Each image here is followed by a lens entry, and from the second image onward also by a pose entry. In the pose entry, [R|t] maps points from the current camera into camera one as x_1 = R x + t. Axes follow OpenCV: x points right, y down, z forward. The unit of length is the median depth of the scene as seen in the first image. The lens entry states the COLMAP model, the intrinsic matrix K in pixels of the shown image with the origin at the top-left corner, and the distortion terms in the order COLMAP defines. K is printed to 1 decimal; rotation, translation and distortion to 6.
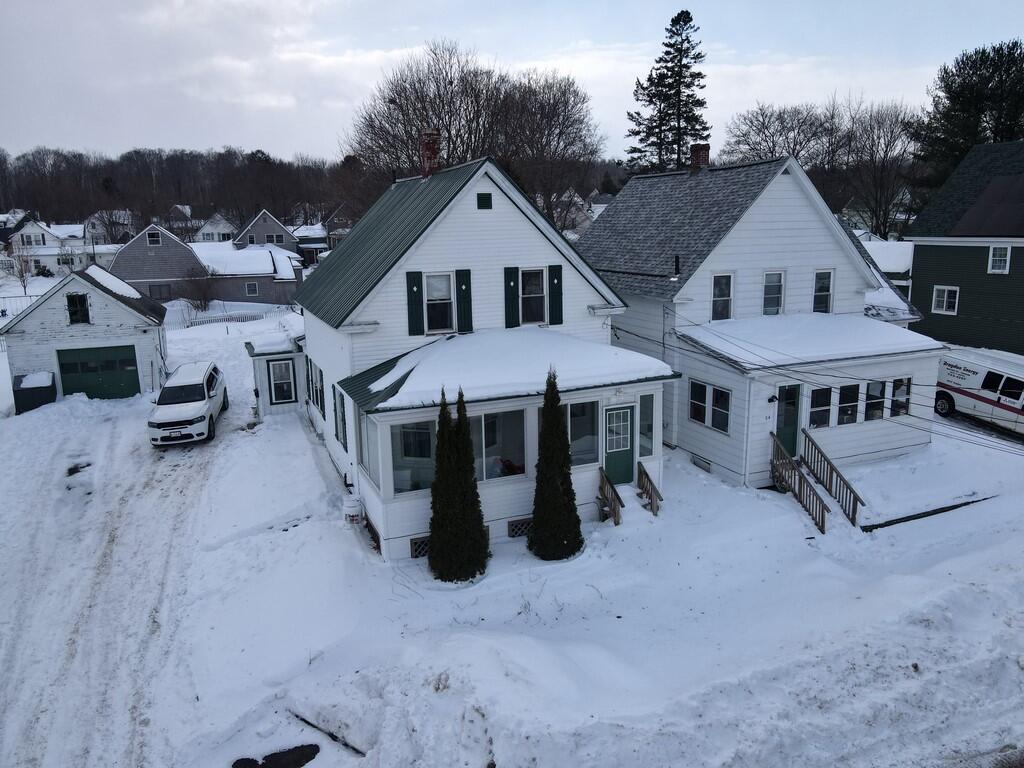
lens RADIAL K [[751.3, 0, 510.8], [0, 751.3, 378.4], [0, 0, 1]] dist [0.005231, 0.015191]
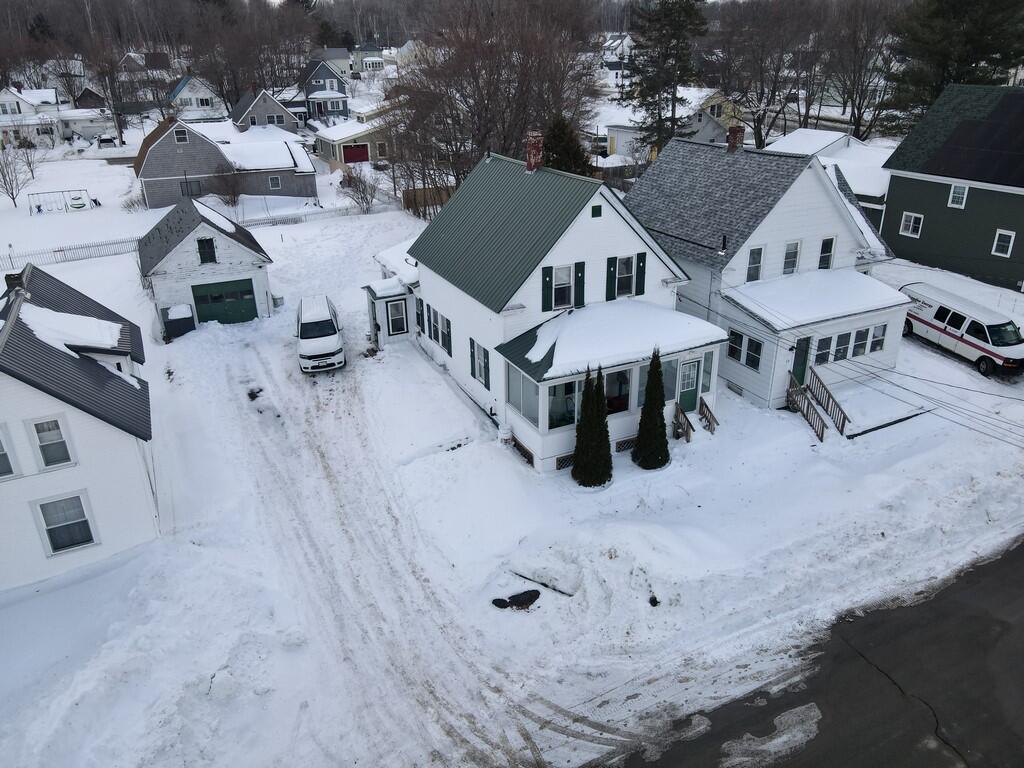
lens RADIAL K [[751.3, 0, 510.8], [0, 751.3, 378.4], [0, 0, 1]] dist [0.005231, 0.015191]
pose [[0.997956, -0.020555, 0.060503, -0.268154], [0.007520, 0.978047, 0.208248, -0.217456], [-0.063456, -0.207368, 0.976203, -0.359523]]
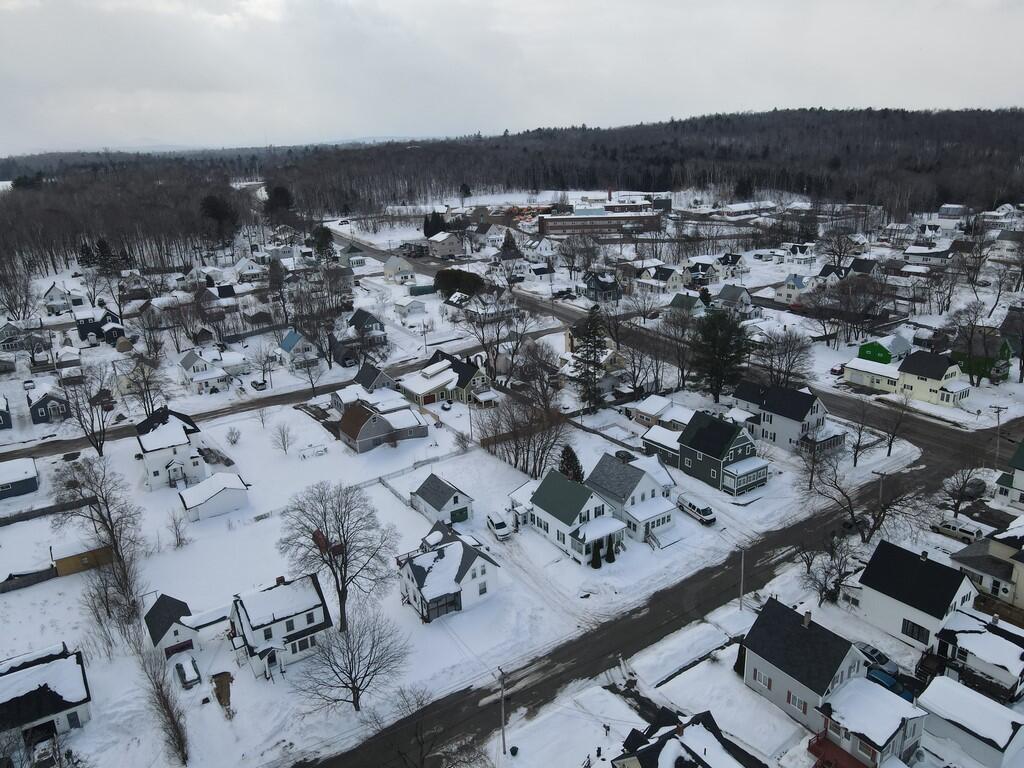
lens RADIAL K [[751.3, 0, 510.8], [0, 751.3, 378.4], [0, 0, 1]] dist [0.005231, 0.015191]
pose [[0.980363, -0.072408, 0.183426, -1.457269], [0.053208, 0.992778, 0.107519, -1.614166], [-0.189886, -0.095648, 0.977136, -3.863645]]
